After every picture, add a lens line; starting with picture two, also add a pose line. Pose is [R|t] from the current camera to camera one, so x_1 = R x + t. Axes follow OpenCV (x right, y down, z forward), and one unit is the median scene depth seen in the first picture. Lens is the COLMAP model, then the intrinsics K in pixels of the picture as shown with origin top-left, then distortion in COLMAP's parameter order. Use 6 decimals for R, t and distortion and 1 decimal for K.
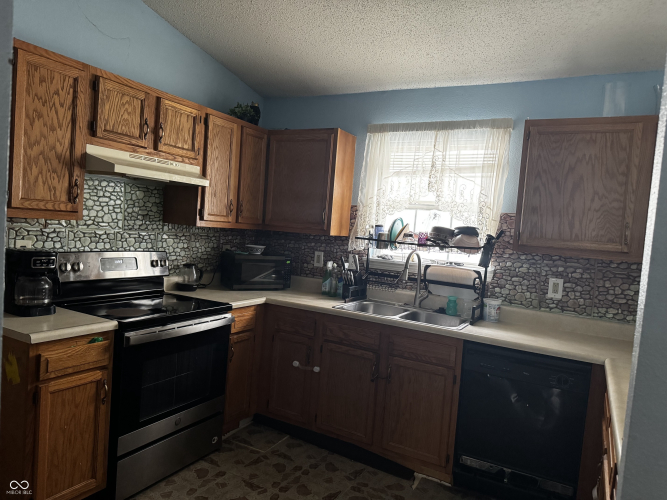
lens RADIAL K [[460.3, 0, 333.5], [0, 460.3, 250.0], [0, 0, 1]] dist [0.004746, -0.049574]
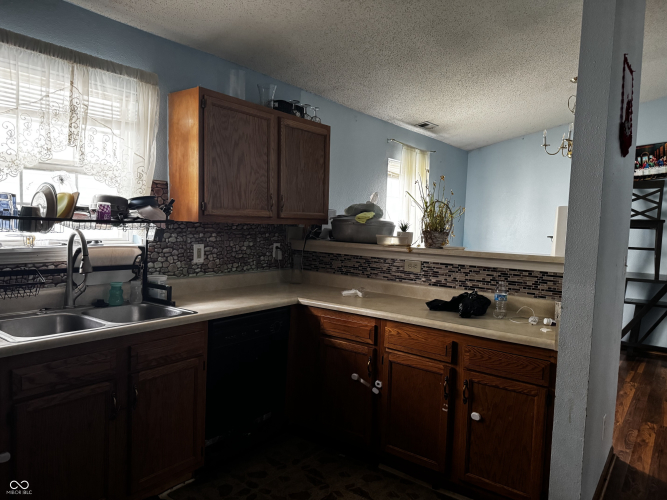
lens RADIAL K [[460.3, 0, 333.5], [0, 460.3, 250.0], [0, 0, 1]] dist [0.004746, -0.049574]
pose [[0.117941, -0.133074, 0.984064, -0.516257], [0.020611, 0.991095, 0.131555, -0.057092], [-0.992807, 0.004767, 0.119633, 0.557344]]
